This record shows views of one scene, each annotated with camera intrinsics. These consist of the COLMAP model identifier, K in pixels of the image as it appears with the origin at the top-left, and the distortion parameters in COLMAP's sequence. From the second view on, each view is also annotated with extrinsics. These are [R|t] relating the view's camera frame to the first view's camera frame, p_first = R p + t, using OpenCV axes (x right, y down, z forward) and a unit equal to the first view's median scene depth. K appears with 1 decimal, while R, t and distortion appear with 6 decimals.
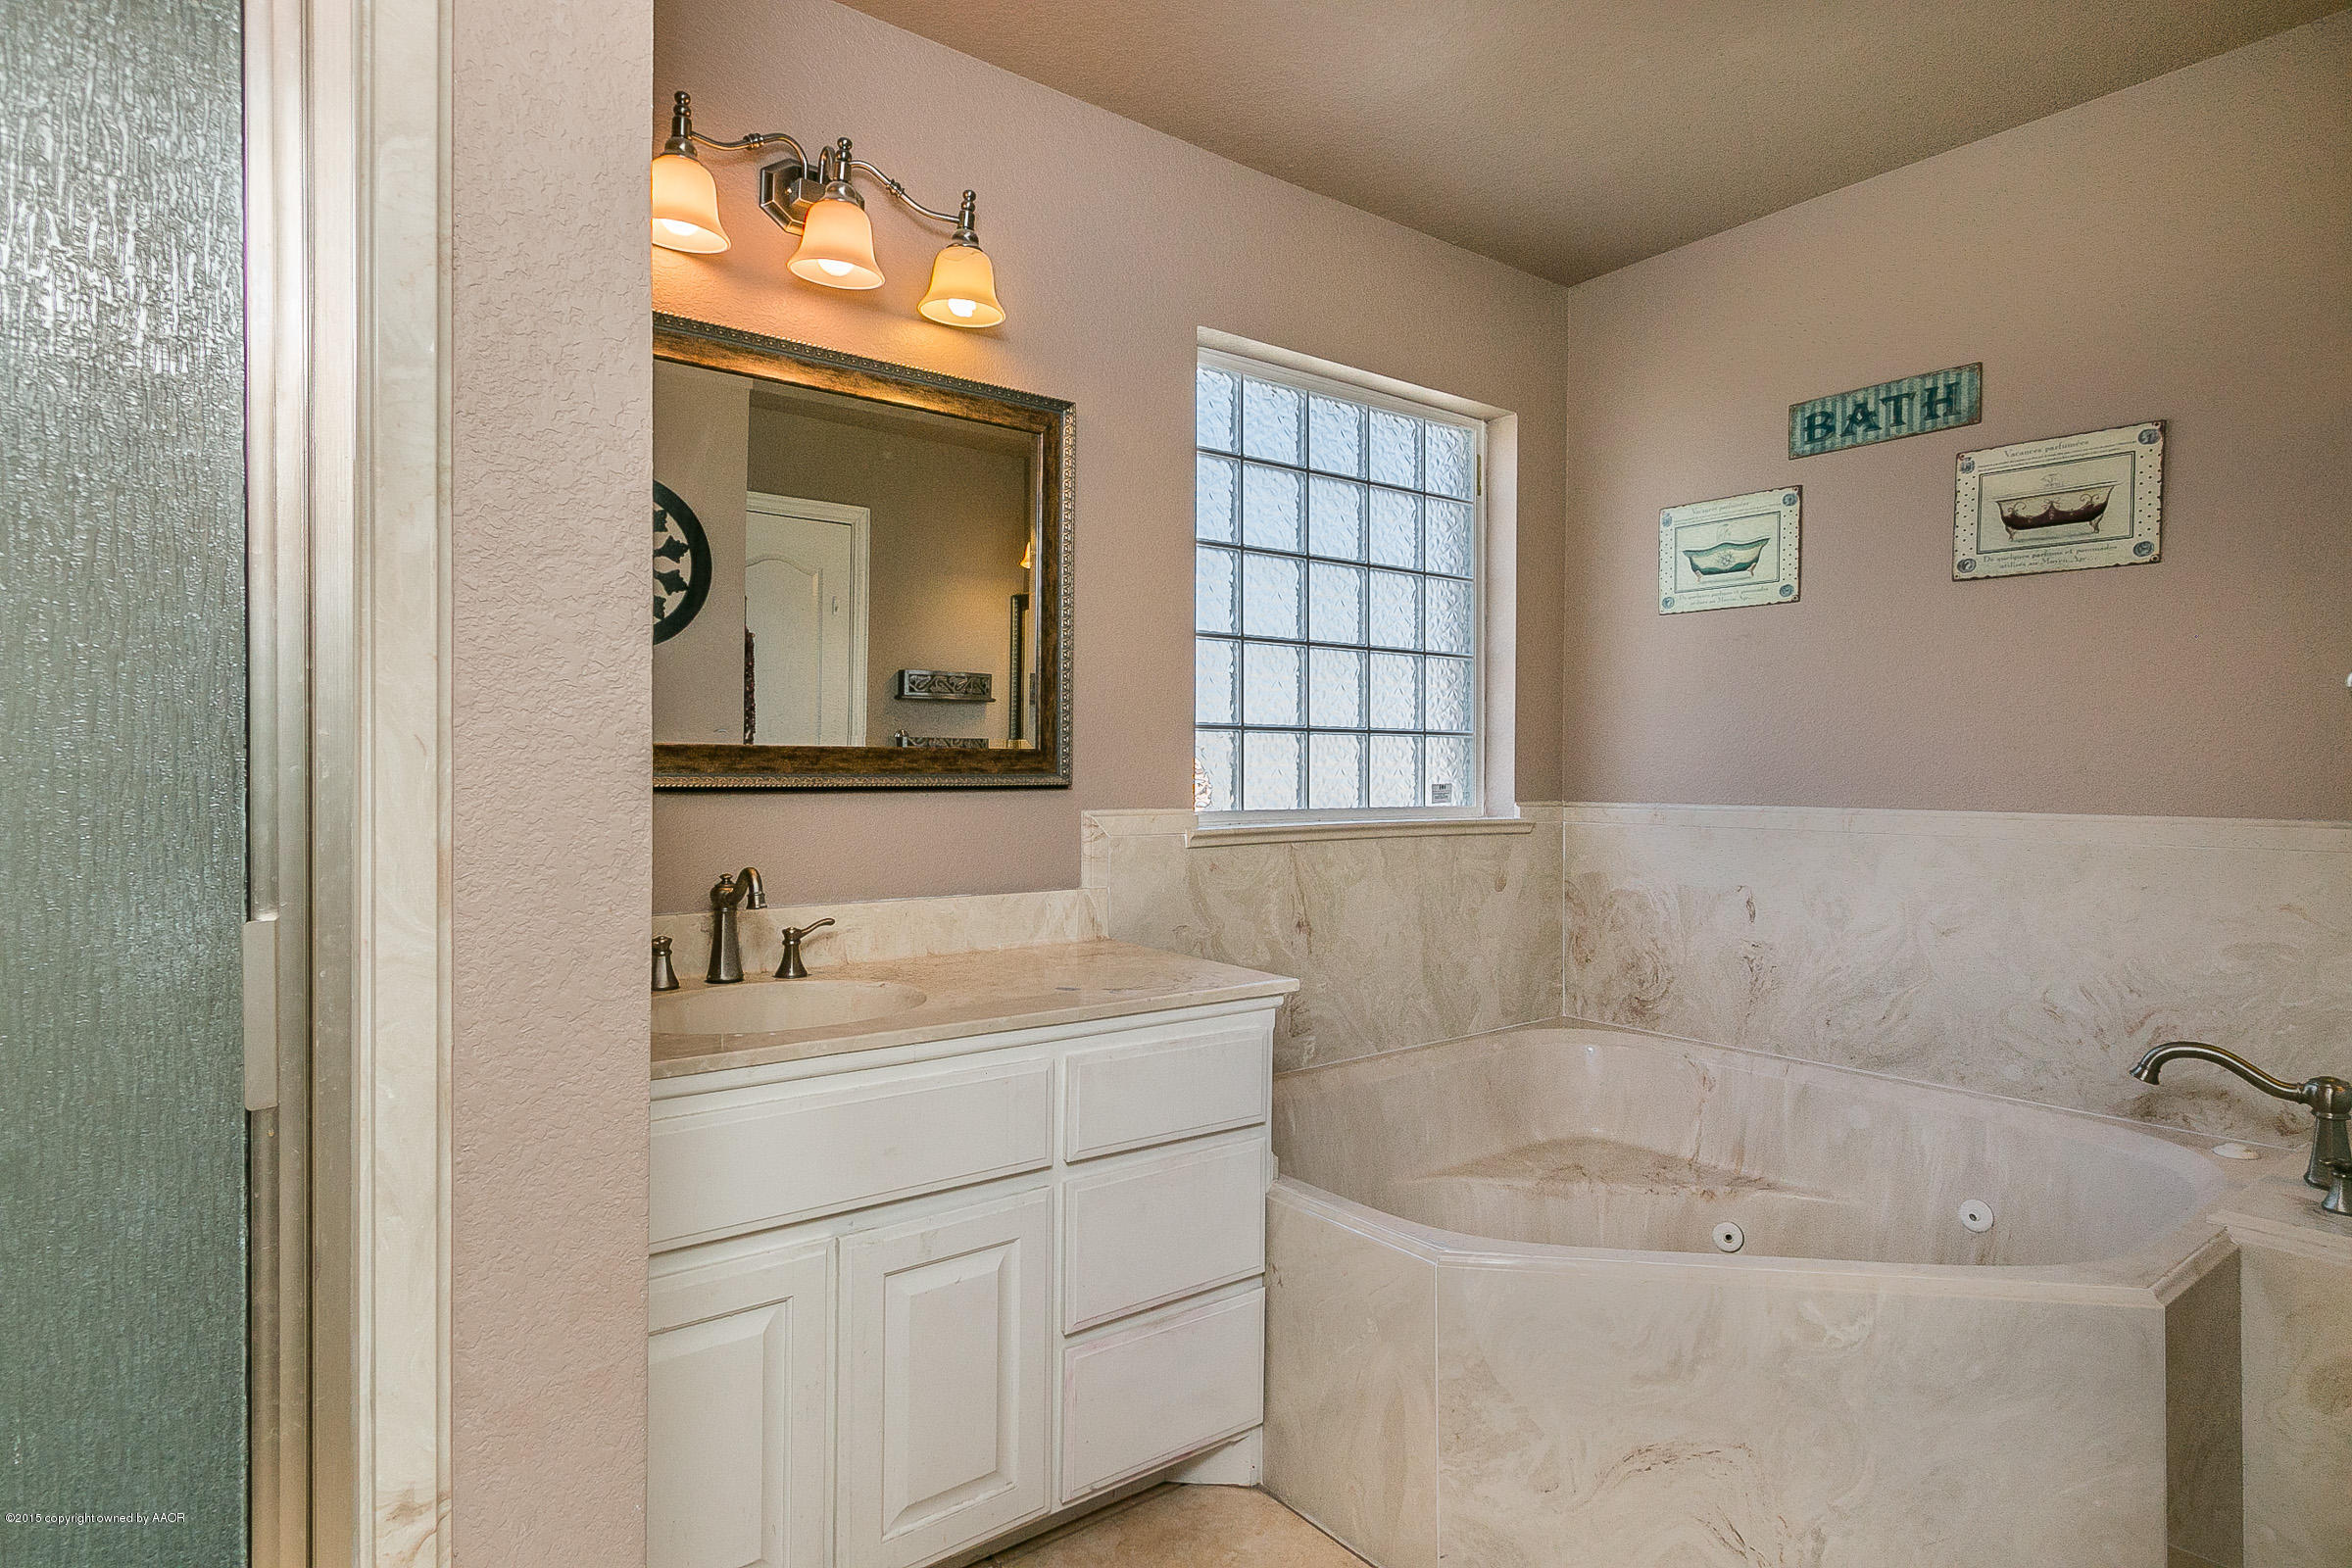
lens RADIAL K [[1216.0, 0, 1161.9], [0, 1216.0, 783.5], [0, 0, 1]] dist [-0.004808, -0.001672]
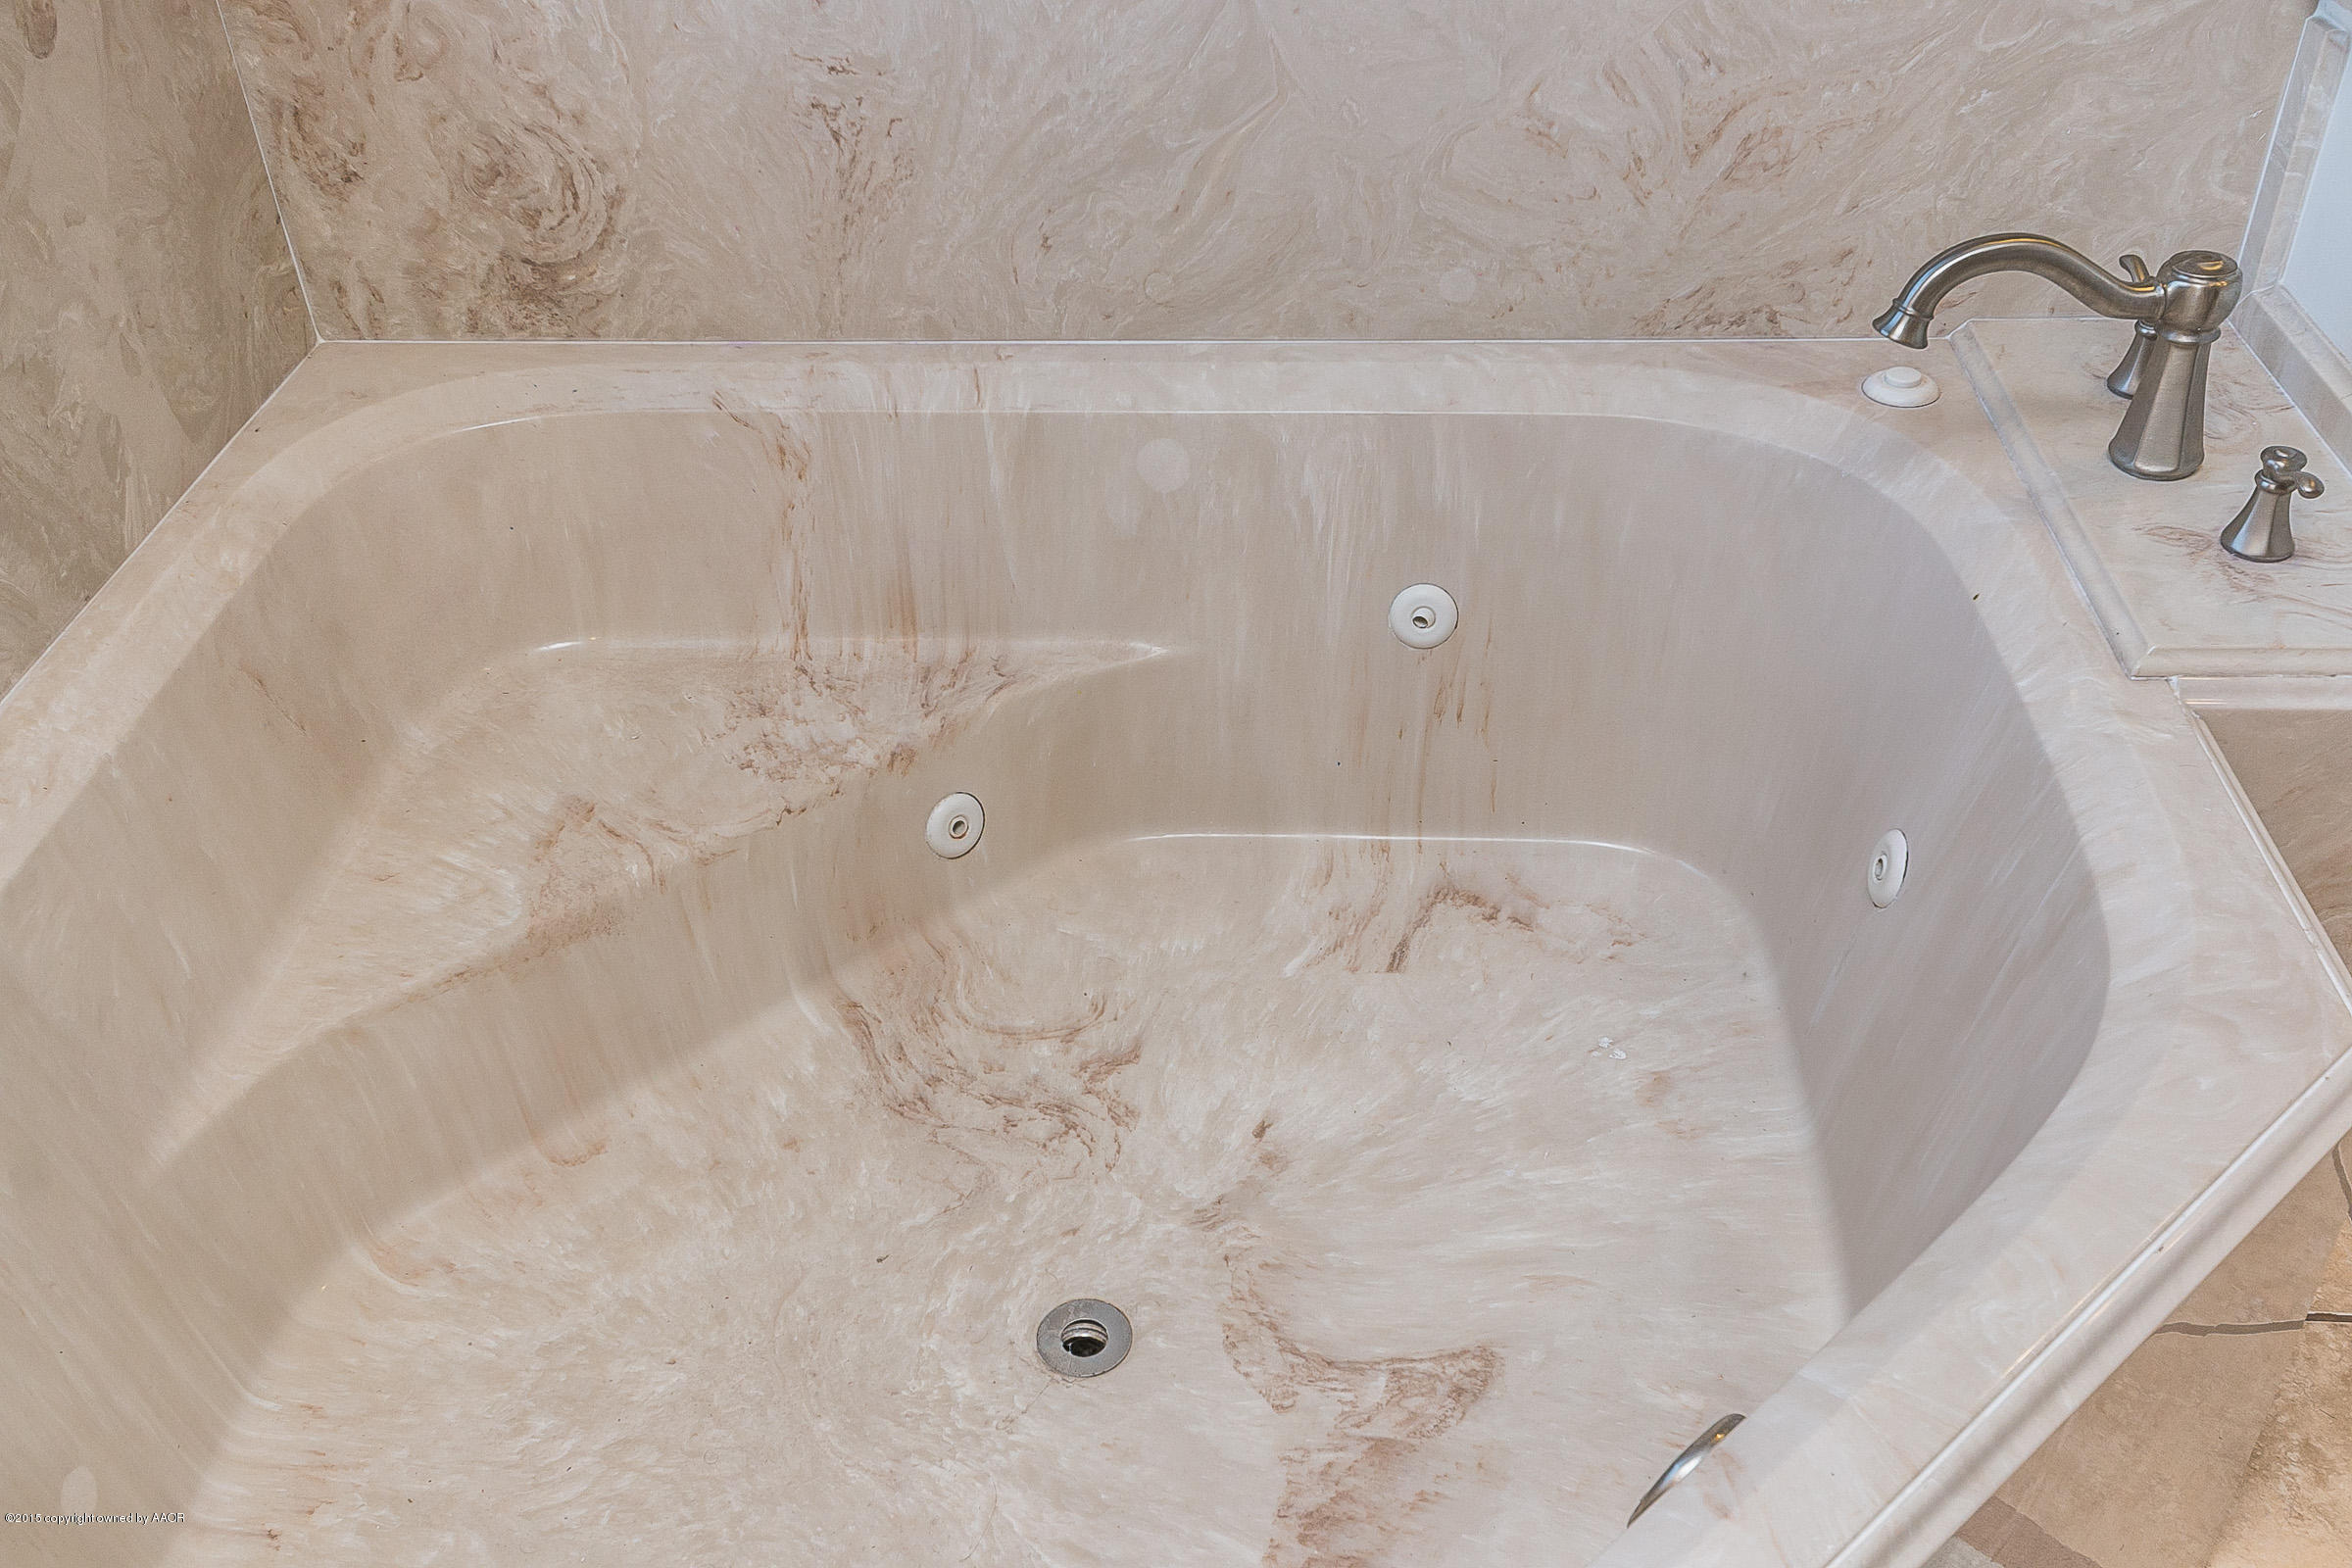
lens RADIAL K [[2133.3, 0, 1174.9], [0, 2133.3, 812.3], [0, 0, 1]] dist [0.020051, -0.011745]
pose [[0.649492, -0.468939, 0.598545, 0.080970], [0.045154, 0.809576, 0.585276, -0.065543], [-0.759026, -0.353106, 0.546987, 0.585770]]
